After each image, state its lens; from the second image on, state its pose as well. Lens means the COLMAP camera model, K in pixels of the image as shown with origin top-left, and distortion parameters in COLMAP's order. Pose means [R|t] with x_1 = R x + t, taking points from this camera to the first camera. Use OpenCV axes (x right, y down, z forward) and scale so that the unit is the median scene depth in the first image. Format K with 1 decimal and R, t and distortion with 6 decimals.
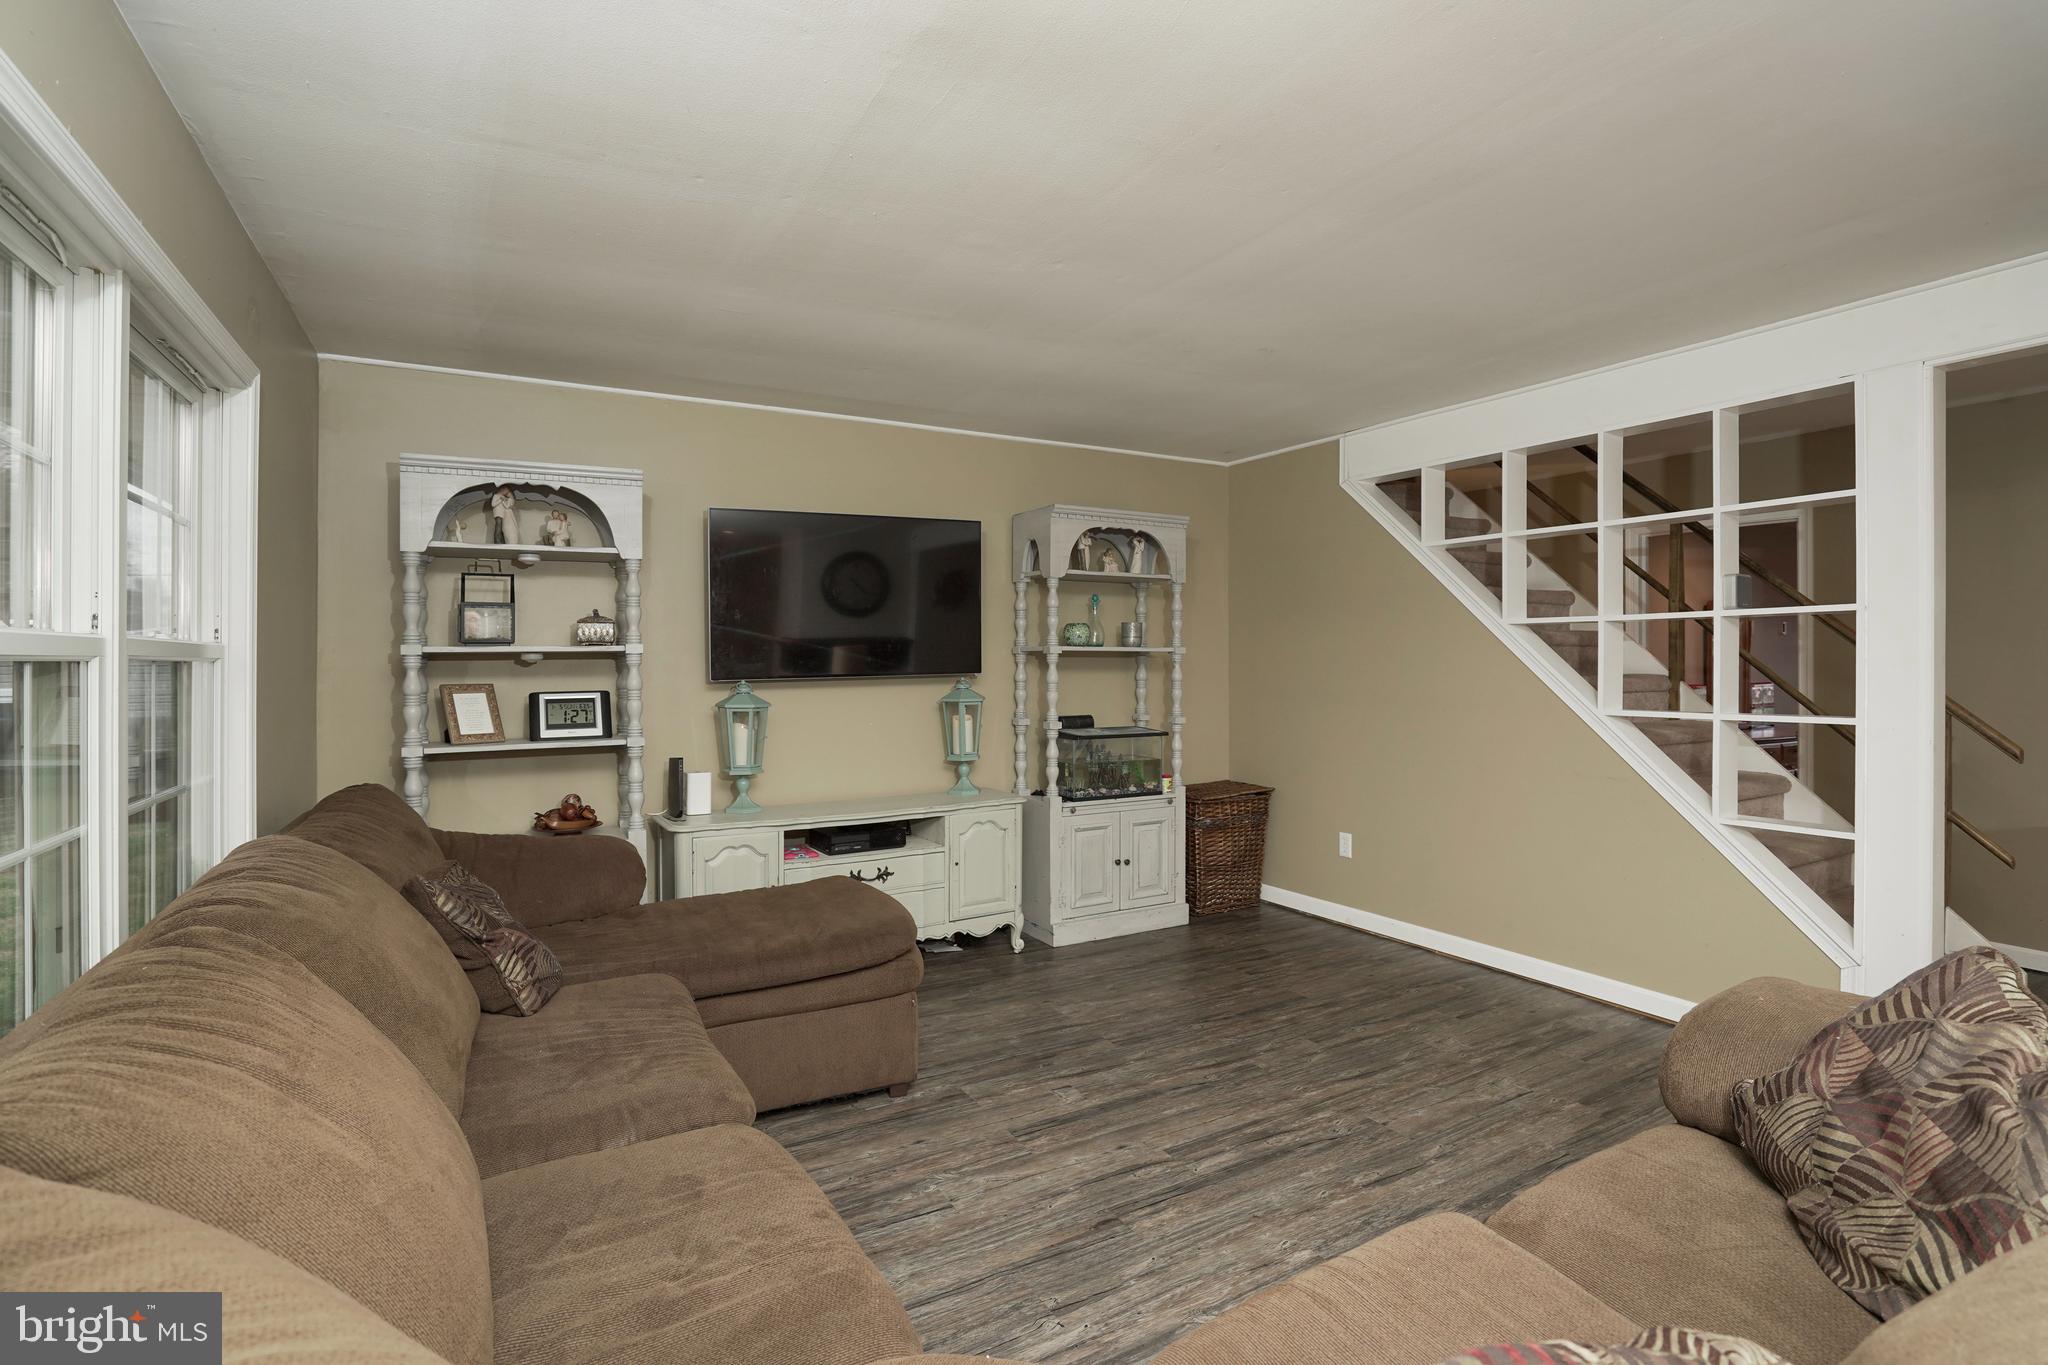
lens RADIAL K [[956.9, 0, 1019.5], [0, 956.9, 692.5], [0, 0, 1]] dist [-0.059545, 0.000016]
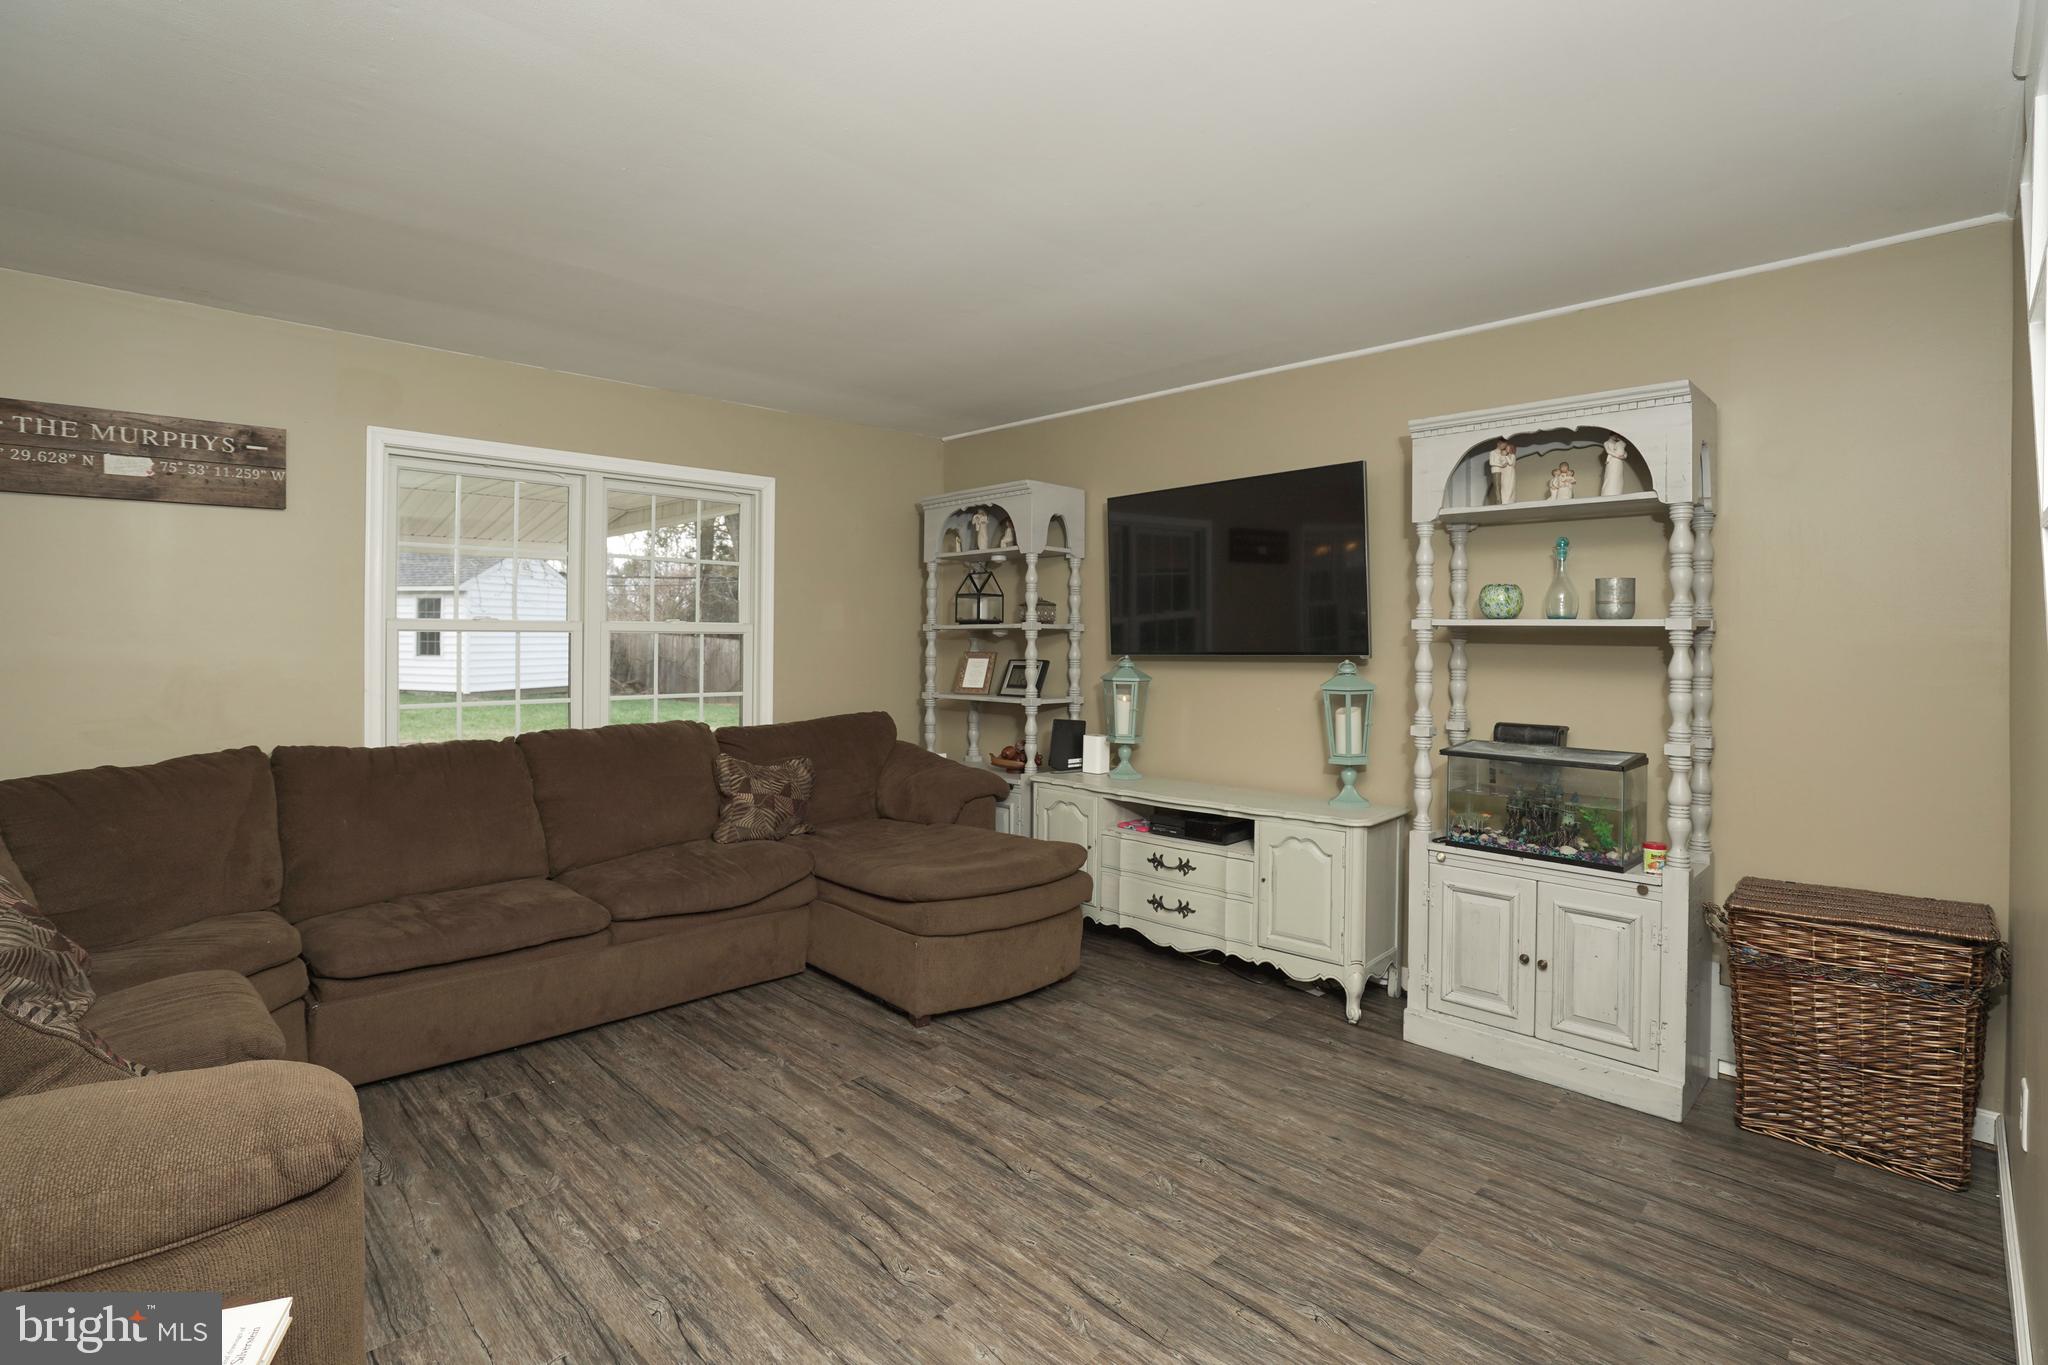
lens RADIAL K [[974.3, 0, 1017.9], [0, 974.3, 668.4], [0, 0, 1]] dist [-0.060228, 0.025465]
pose [[0.257728, 0.038233, -0.965461, 0.788353], [-0.034988, 0.998931, 0.030219, -0.028713], [0.965584, 0.025991, 0.258790, 0.640240]]
